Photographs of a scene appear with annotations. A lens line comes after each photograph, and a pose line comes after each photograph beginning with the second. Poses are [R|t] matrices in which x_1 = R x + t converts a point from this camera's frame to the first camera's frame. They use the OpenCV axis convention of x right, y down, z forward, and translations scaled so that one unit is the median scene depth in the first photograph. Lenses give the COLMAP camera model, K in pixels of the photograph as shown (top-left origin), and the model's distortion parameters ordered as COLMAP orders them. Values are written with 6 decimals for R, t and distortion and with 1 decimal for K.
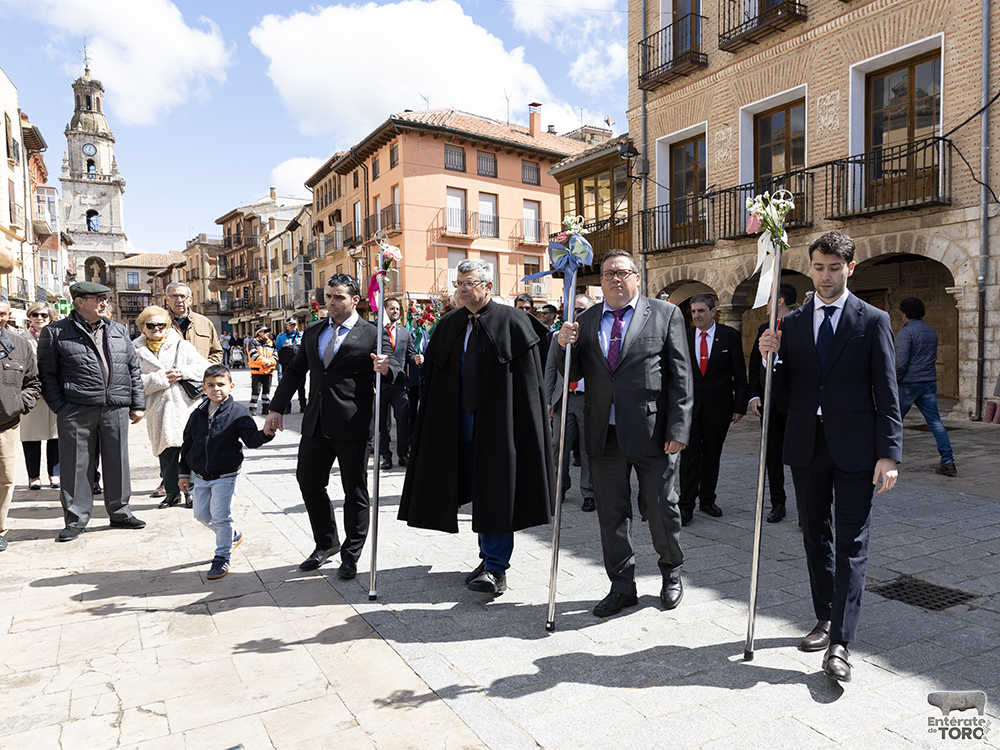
lens RADIAL K [[875.1, 0, 500.0], [0, 875.1, 375.0], [0, 0, 1]] dist [0.013188, 0.003481]
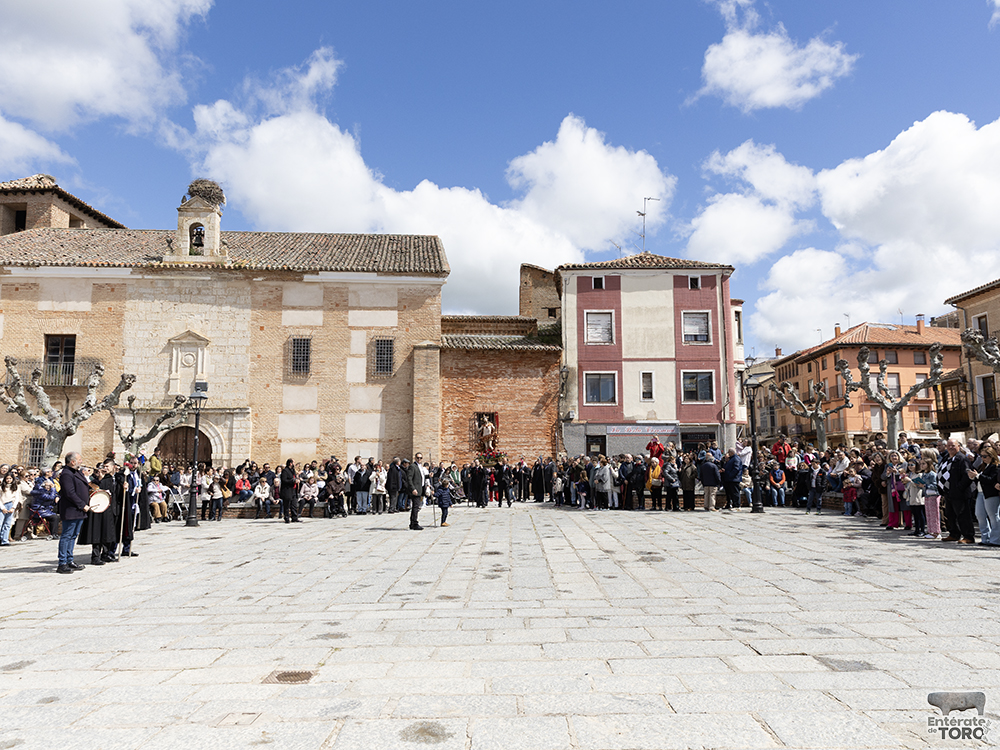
lens RADIAL K [[736.2, 0, 500.0], [0, 736.2, 375.0], [0, 0, 1]] dist [0.005982, -0.000660]
pose [[0.881852, -0.054262, -0.468393, -0.015854], [-0.016201, 0.989283, -0.145108, 0.027195], [0.471247, 0.135552, 0.871522, -0.677009]]
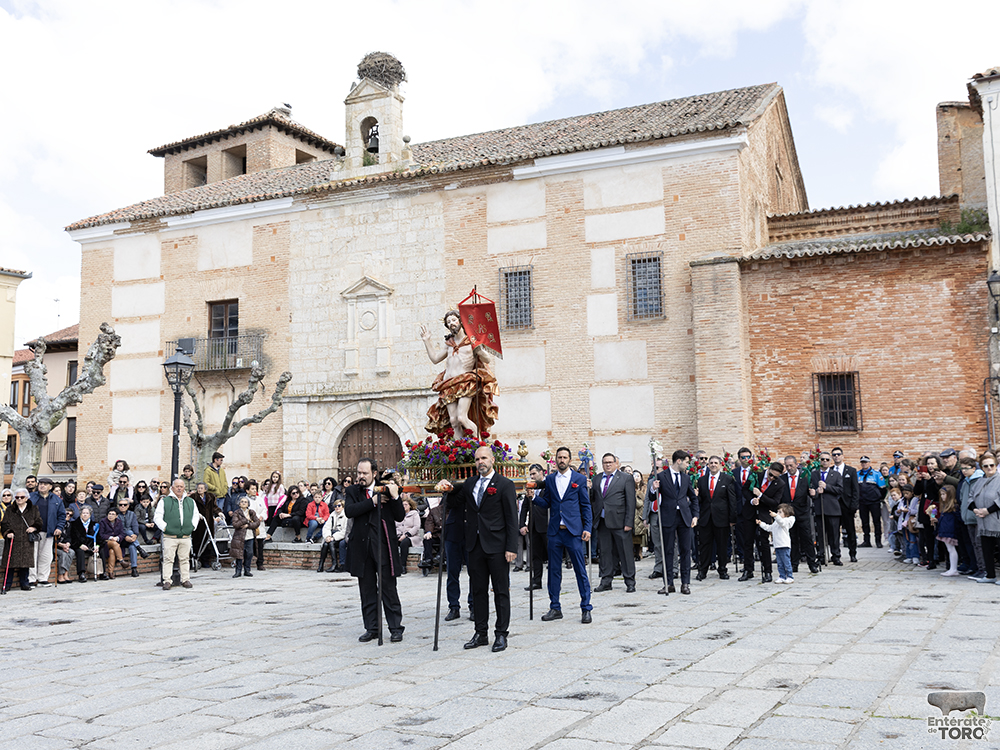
lens RADIAL K [[996.4, 0, 499.0], [0, 996.4, 369.2], [0, 0, 1]] dist [0.001964, -0.017535]
pose [[0.542915, -0.092002, -0.834733, -0.028087], [-0.015508, 0.992713, -0.119501, 0.022072], [0.839645, 0.077823, 0.537532, -0.474982]]
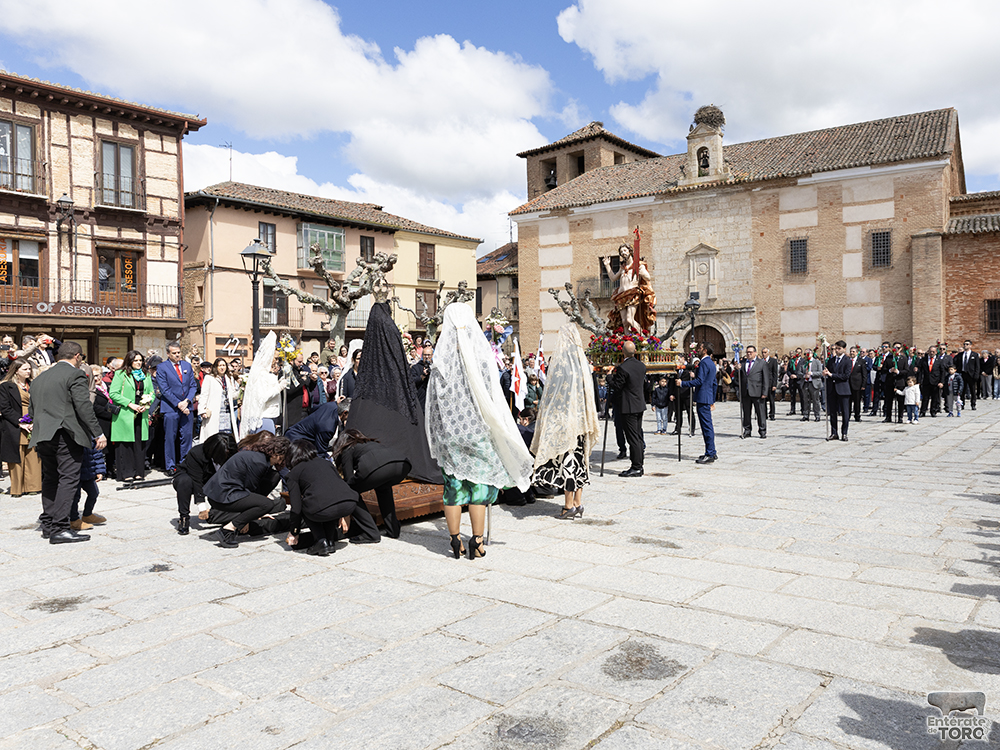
lens RADIAL K [[740.2, 0, 556.1], [0, 740.2, 370.4], [0, 0, 1]] dist [-0.004796, 0.000054]
pose [[0.420329, 0.013748, -0.907268, 0.077598], [-0.018247, 0.999811, 0.006697, 0.026946], [0.907188, 0.013740, 0.420500, -0.701049]]
